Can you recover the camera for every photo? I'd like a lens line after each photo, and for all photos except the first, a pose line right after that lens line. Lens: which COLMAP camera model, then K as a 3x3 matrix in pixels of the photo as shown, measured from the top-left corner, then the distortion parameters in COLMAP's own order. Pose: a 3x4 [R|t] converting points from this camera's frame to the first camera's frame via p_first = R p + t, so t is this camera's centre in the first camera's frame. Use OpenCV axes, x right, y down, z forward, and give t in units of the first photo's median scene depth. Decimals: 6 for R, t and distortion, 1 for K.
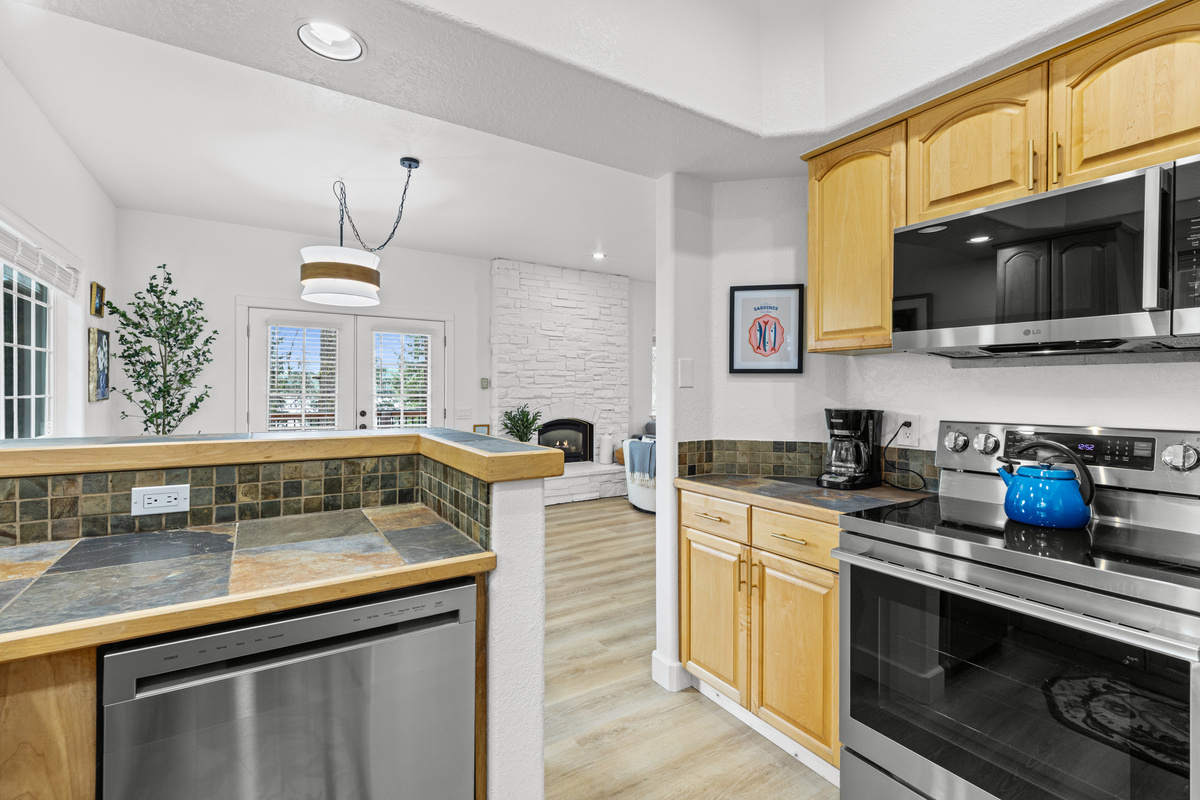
lens RADIAL K [[540.6, 0, 607.6], [0, 540.6, 393.6], [0, 0, 1]] dist [0.001290, 0.000225]
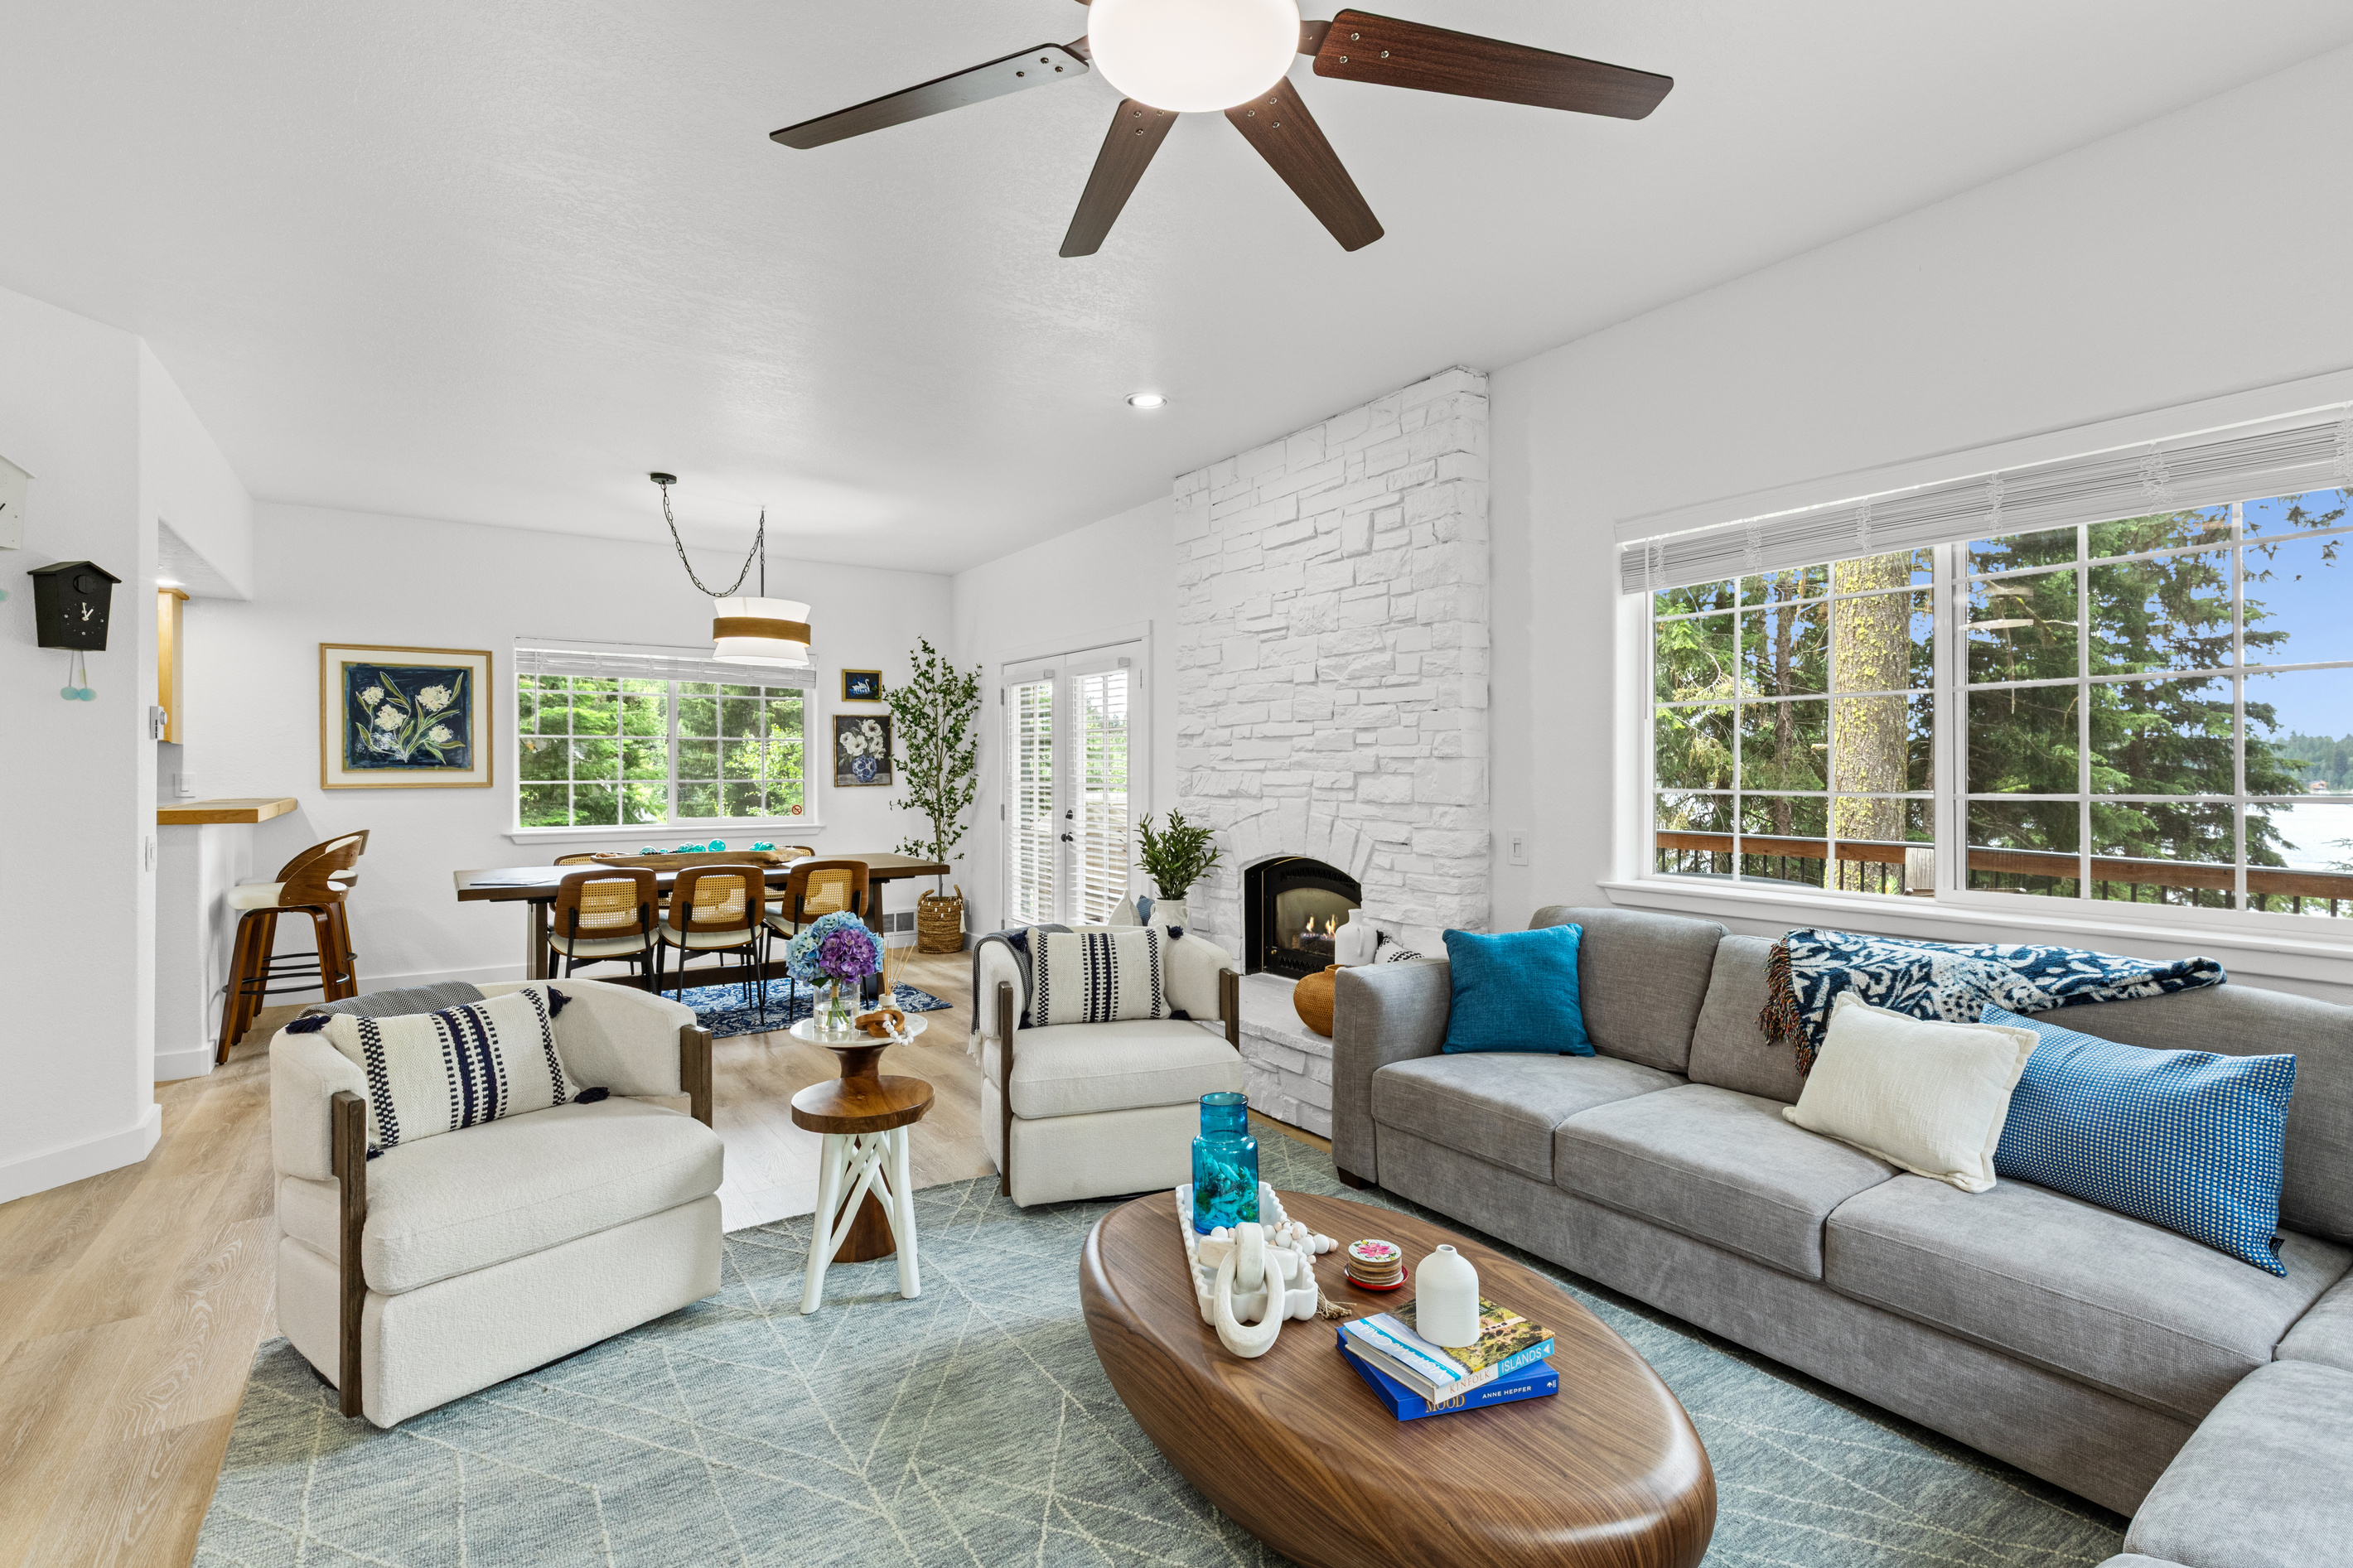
lens RADIAL K [[1093.7, 0, 1172.3], [0, 1093.7, 761.6], [0, 0, 1]] dist [0.001344, 0.000060]
pose [[0.013702, -0.009853, -0.999858, 0.635024], [-0.002549, 0.999948, -0.009889, -0.008906], [0.999903, 0.002684, 0.013676, 0.907522]]
